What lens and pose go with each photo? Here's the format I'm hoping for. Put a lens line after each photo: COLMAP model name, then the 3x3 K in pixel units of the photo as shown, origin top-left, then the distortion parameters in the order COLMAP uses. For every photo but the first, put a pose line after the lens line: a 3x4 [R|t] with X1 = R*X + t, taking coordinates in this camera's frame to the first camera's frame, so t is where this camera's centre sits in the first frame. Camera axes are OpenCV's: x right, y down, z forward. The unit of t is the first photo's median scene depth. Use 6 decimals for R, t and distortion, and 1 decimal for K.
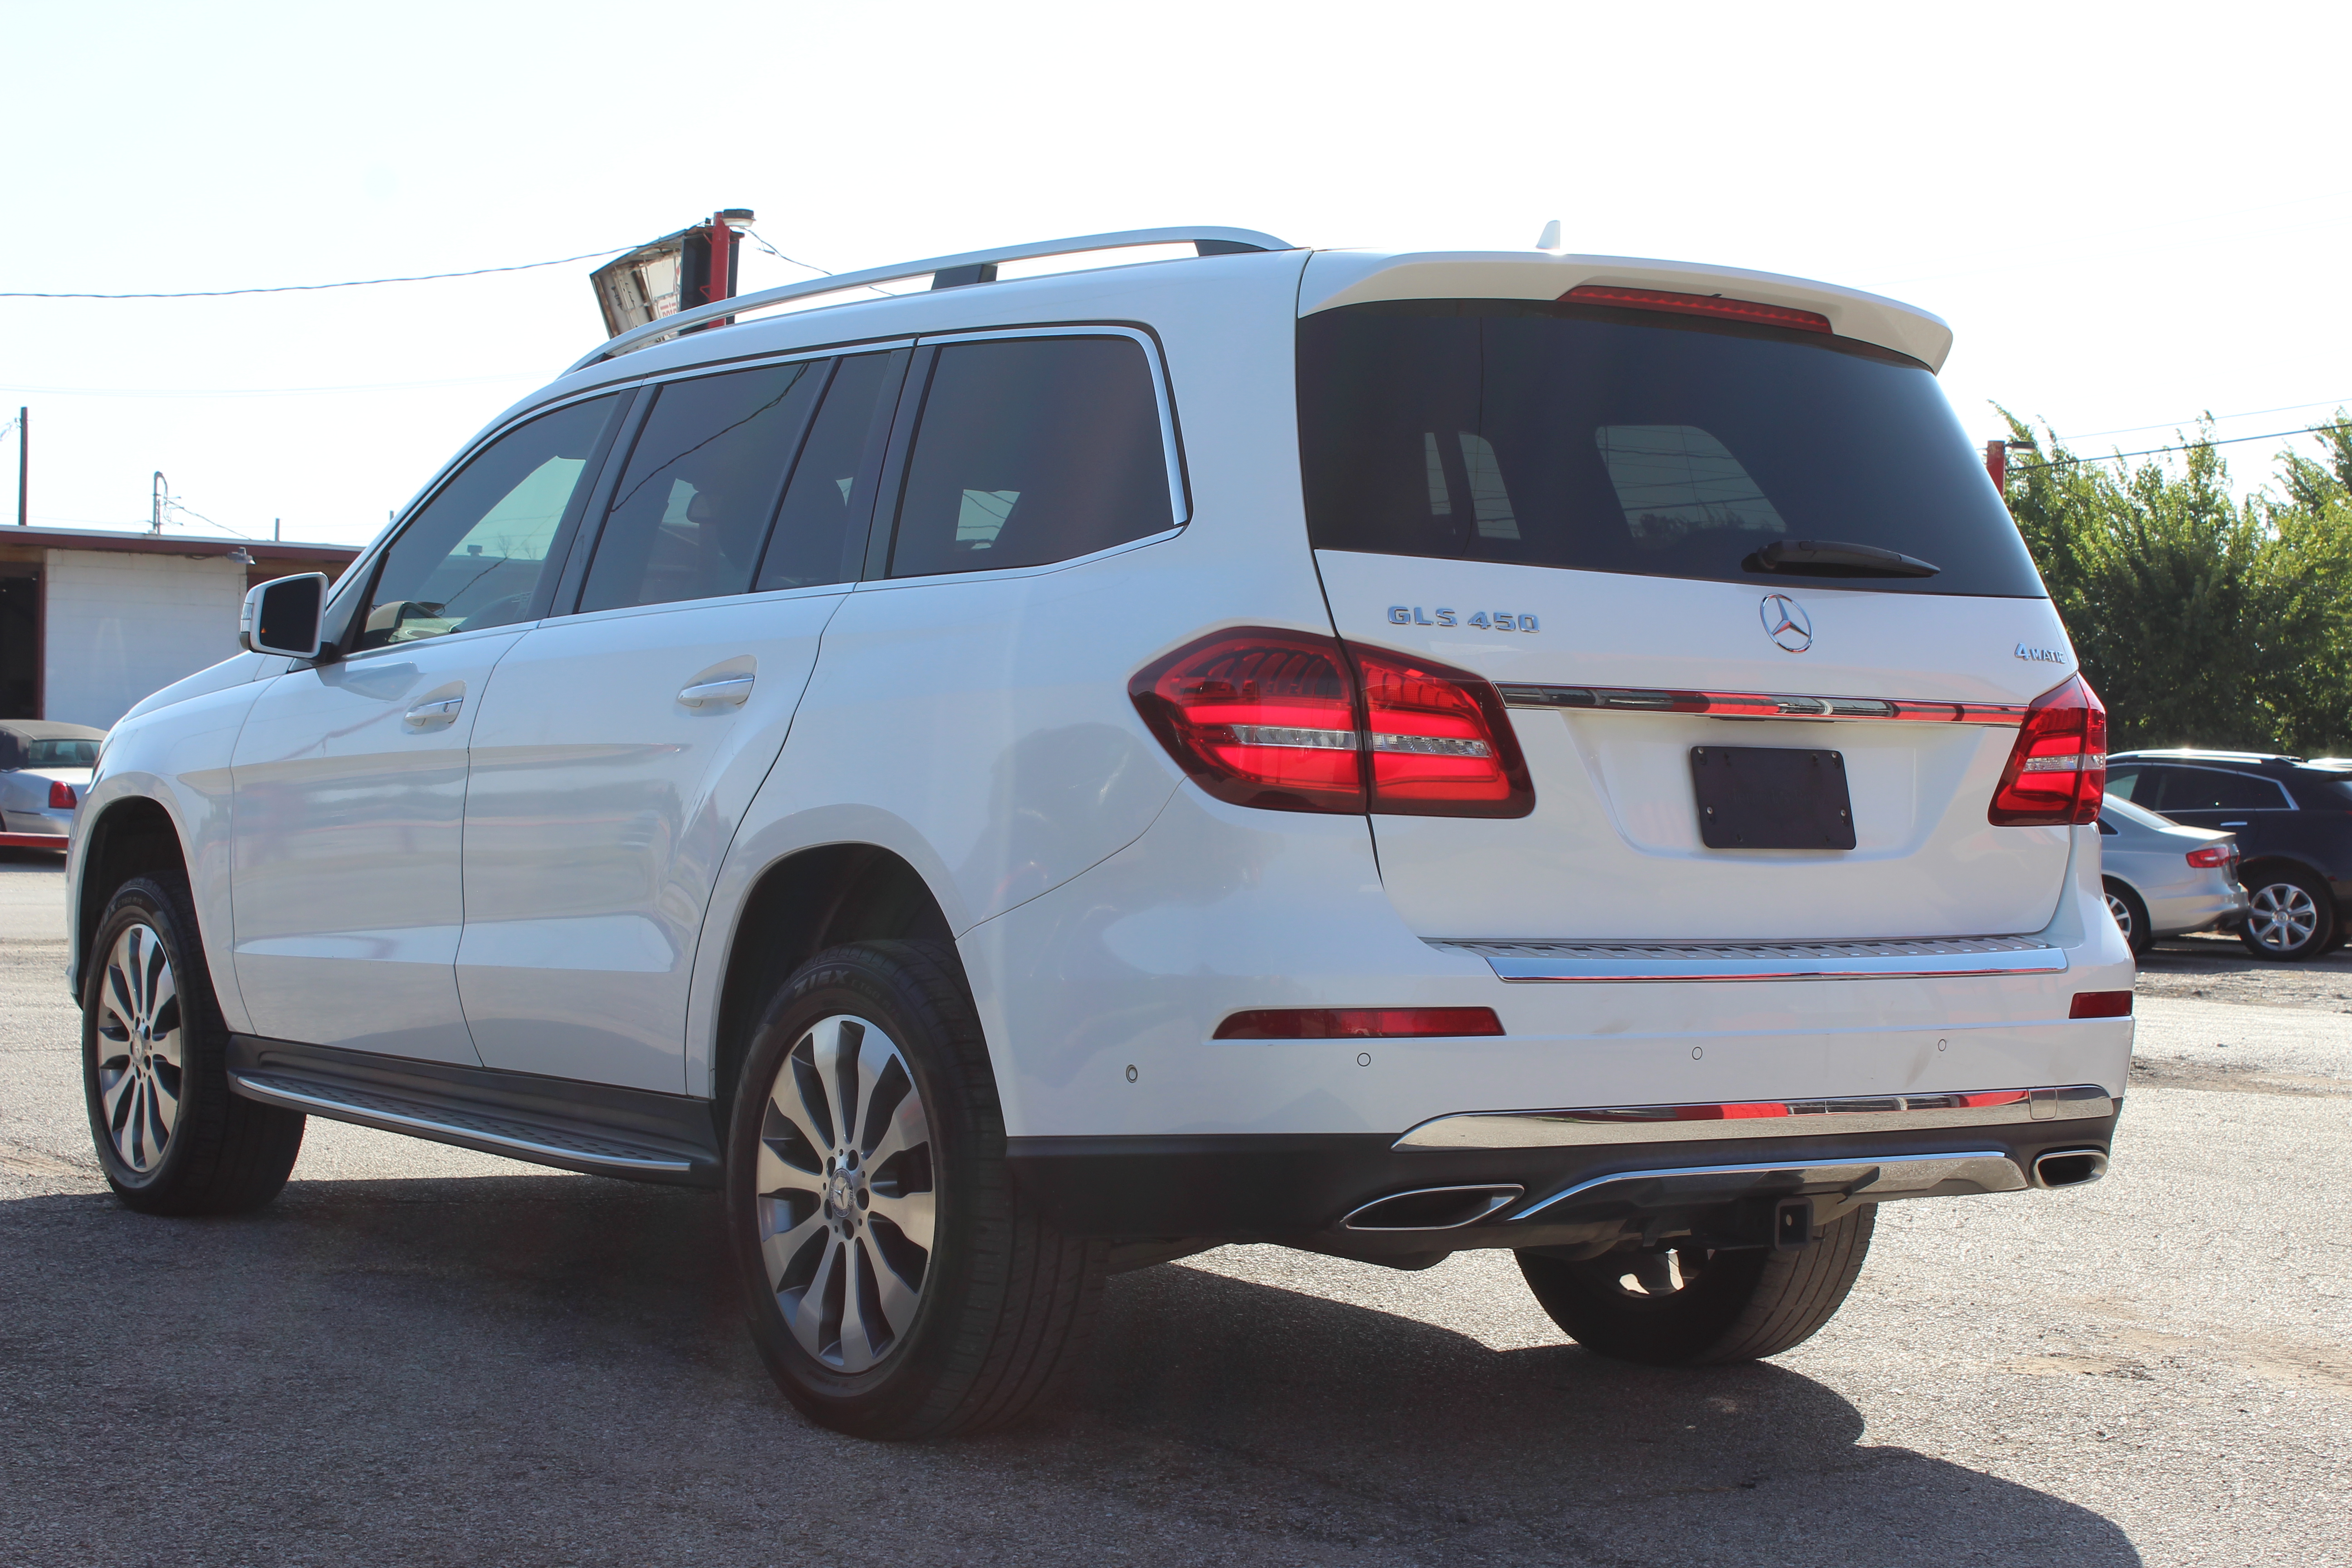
lens RADIAL K [[3745.7, 0, 1175.0], [0, 3745.7, 786.4], [0, 0, 1]] dist [-0.013576, 0.000000]
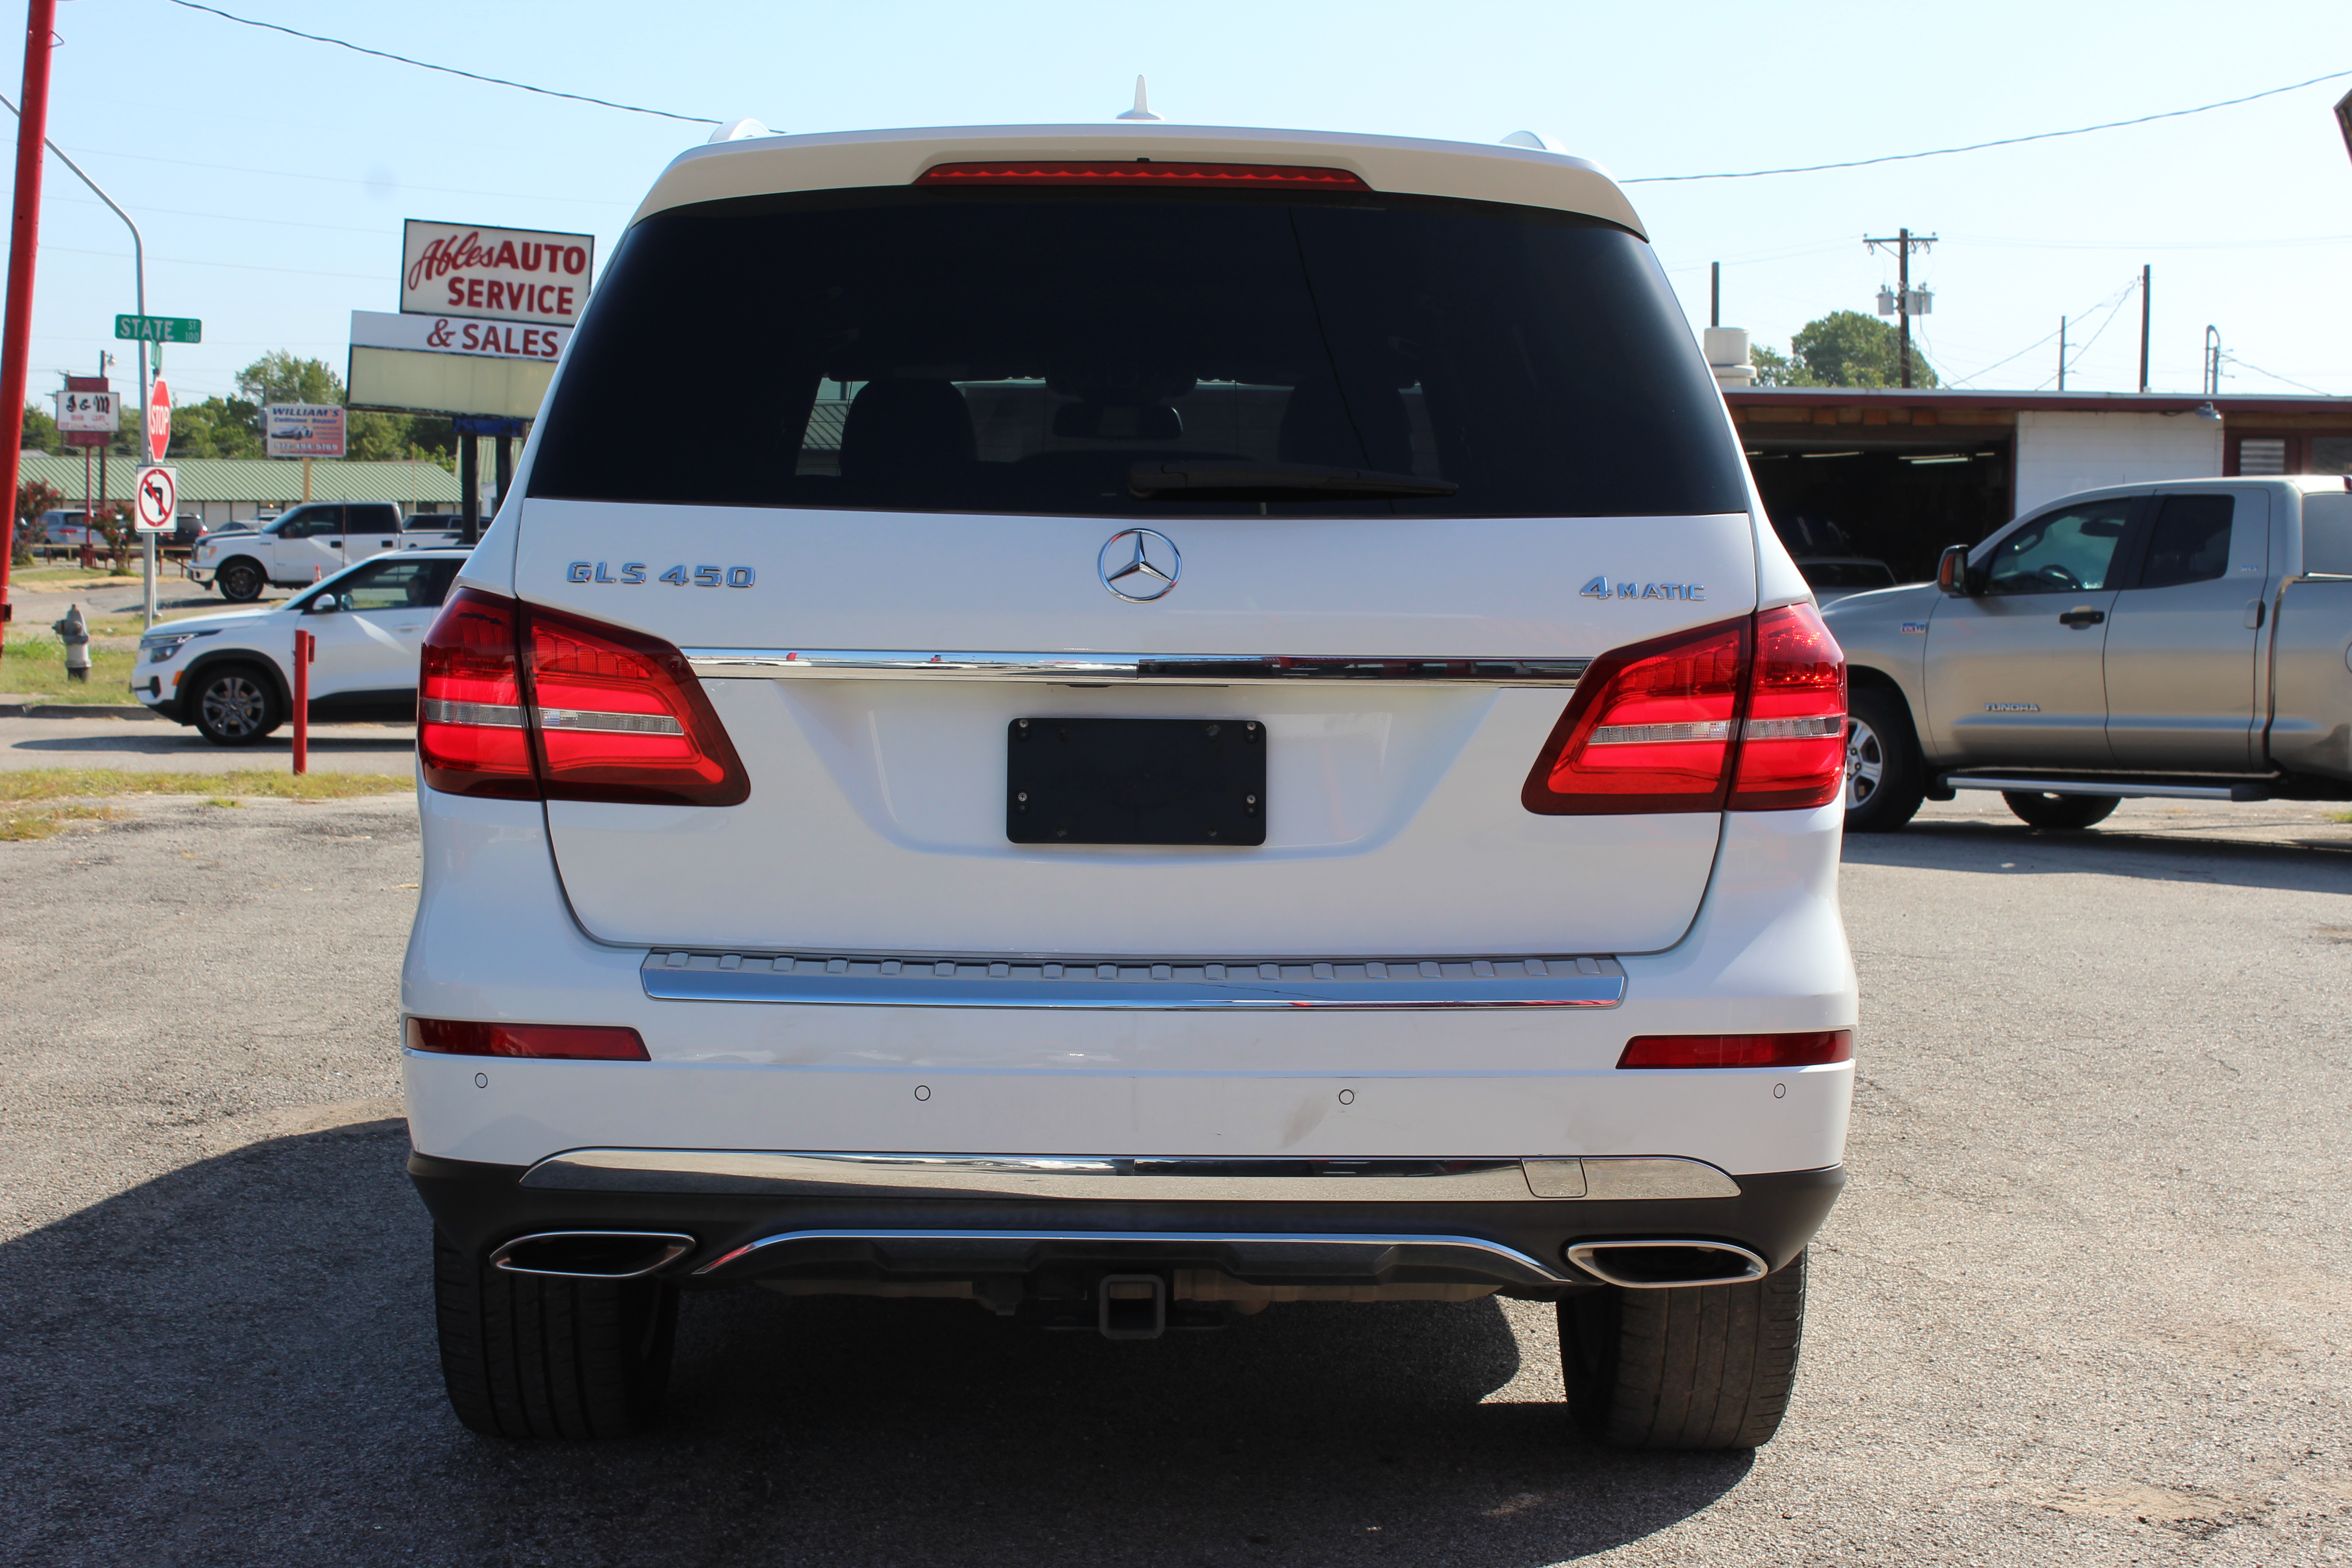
lens RADIAL K [[3894.7, 0, 1178.6], [0, 3894.7, 786.0], [0, 0, 1]] dist [-0.034843, 0.000000]
pose [[0.829593, 0.014593, -0.558178, 0.644926], [0.005968, 0.999370, 0.034997, -0.025491], [0.558336, -0.032365, 0.828983, 0.309966]]
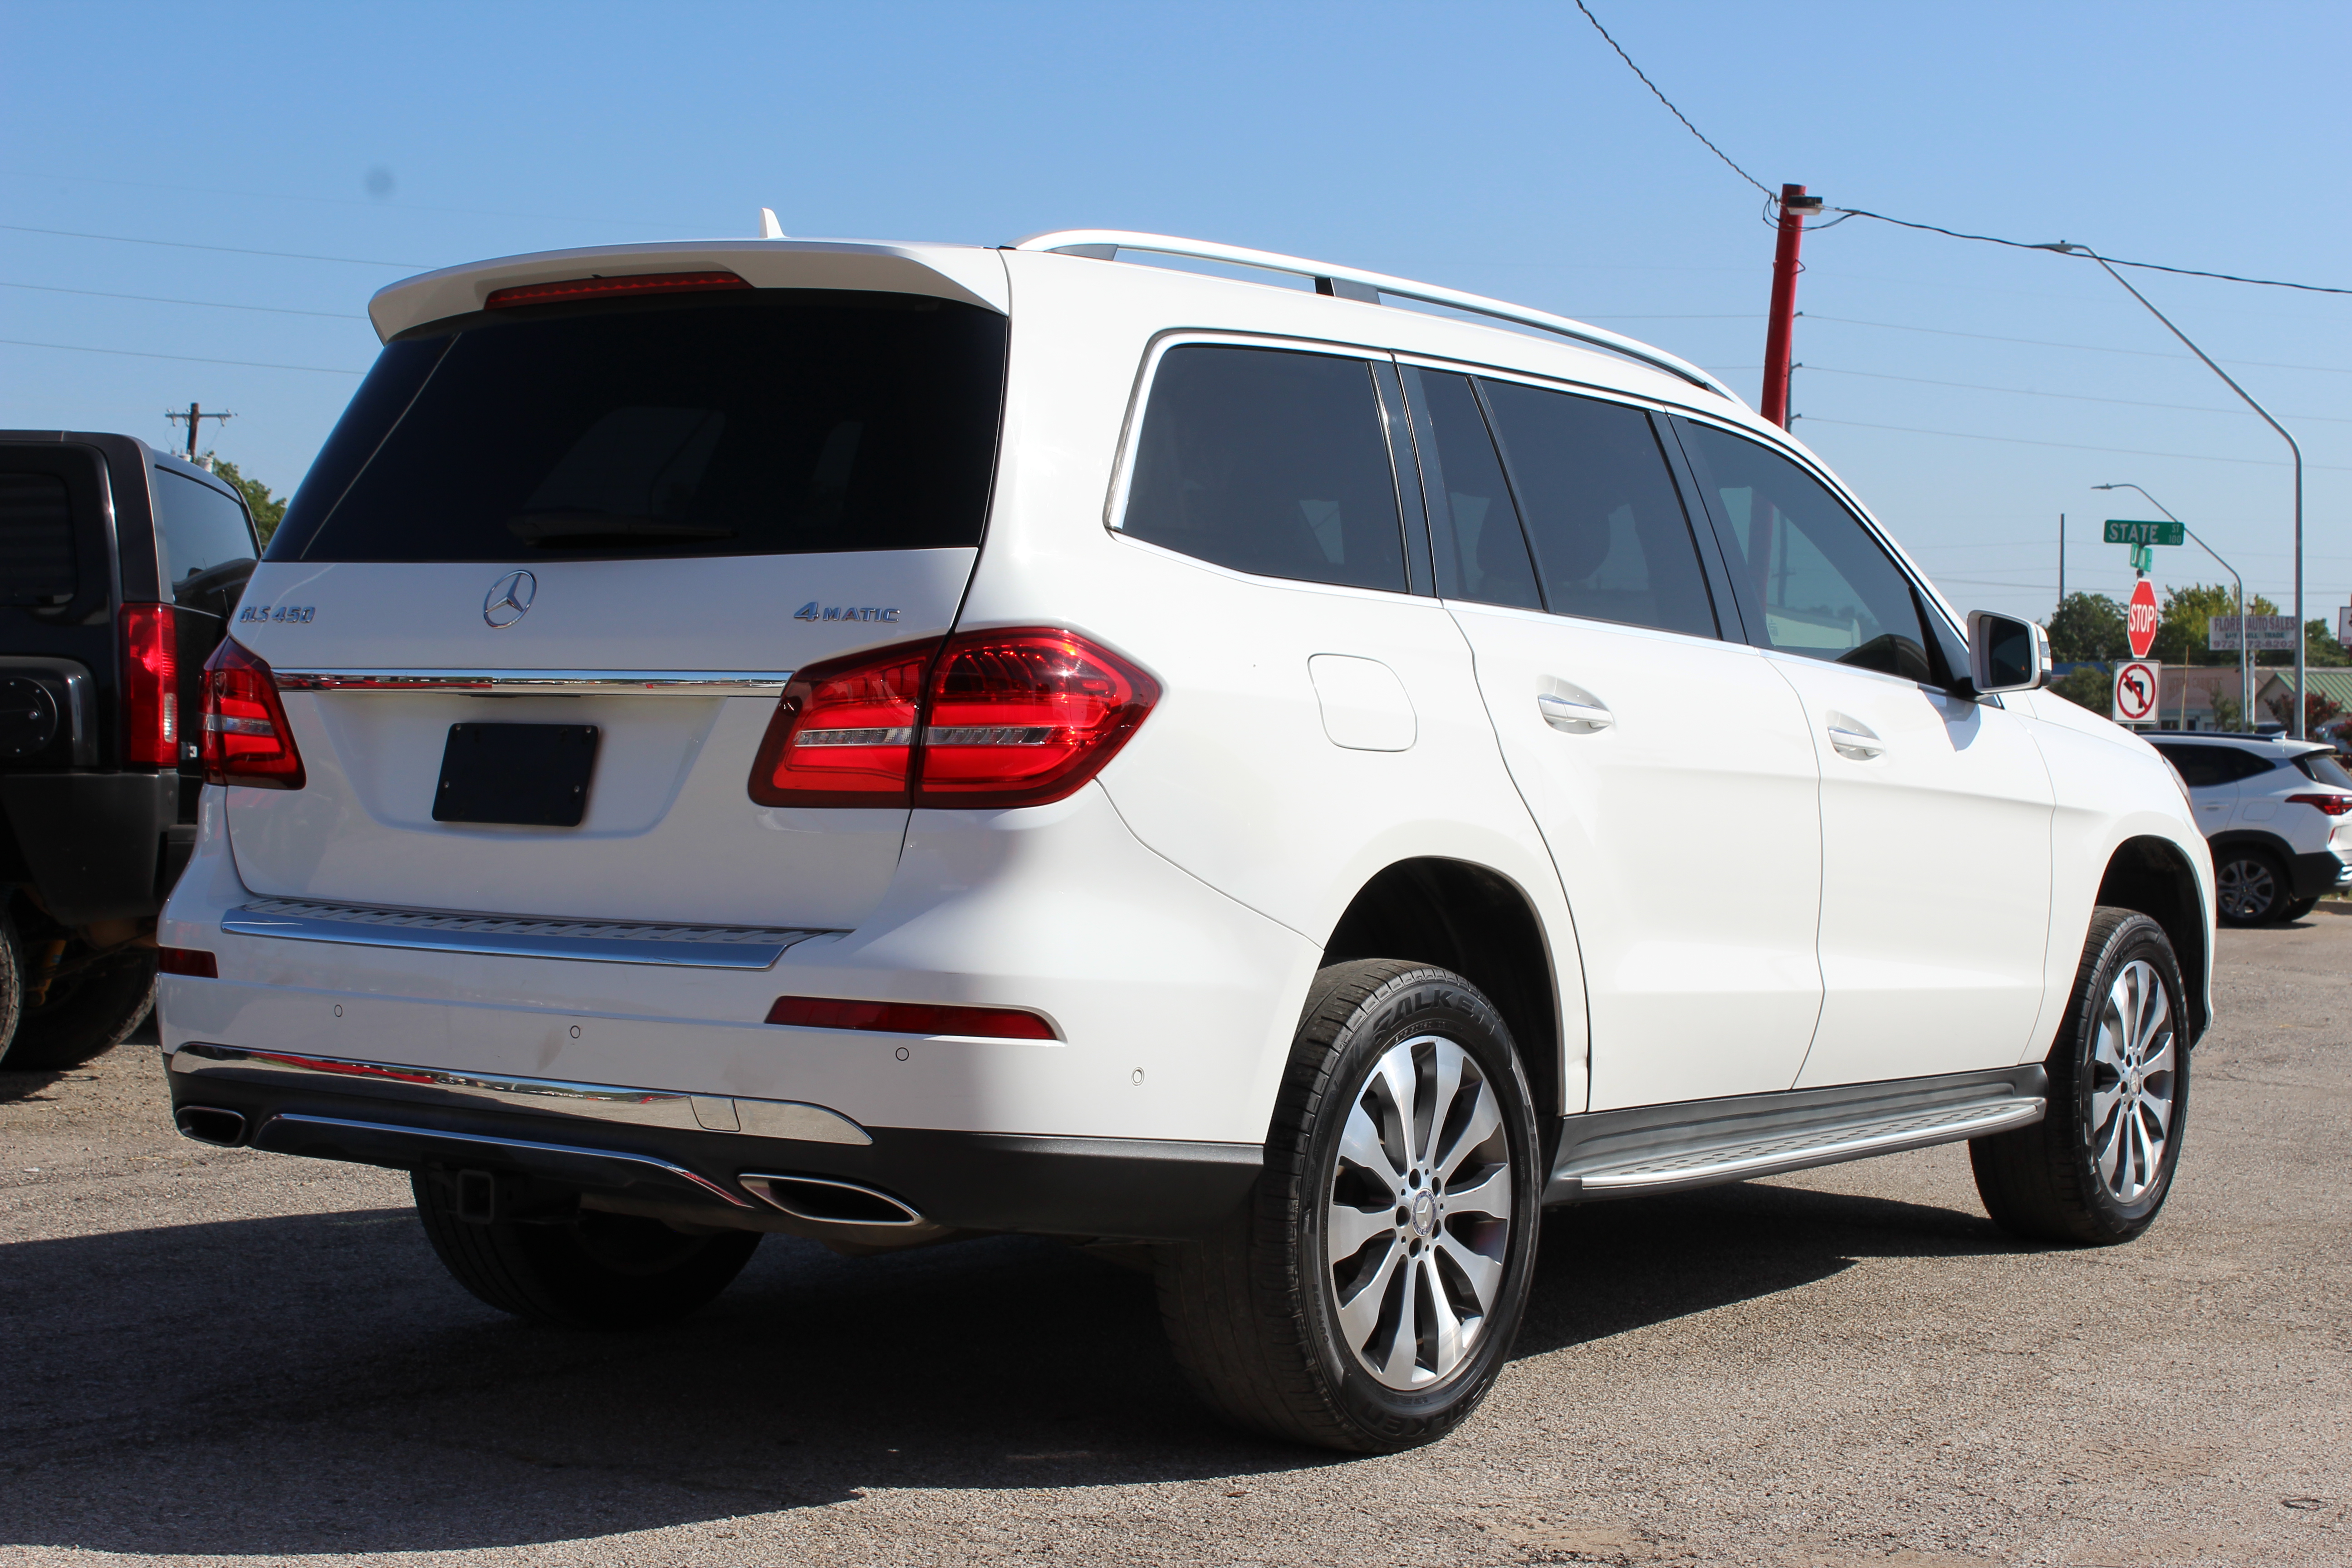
lens RADIAL K [[3756.4, 0, 1170.4], [0, 3756.4, 776.2], [0, 0, 1]] dist [0.019616, 0.000000]
pose [[0.300352, -0.015788, -0.953698, 1.186082], [-0.019873, 0.999542, -0.022806, 0.023600], [0.953621, 0.025803, 0.299901, 0.874442]]
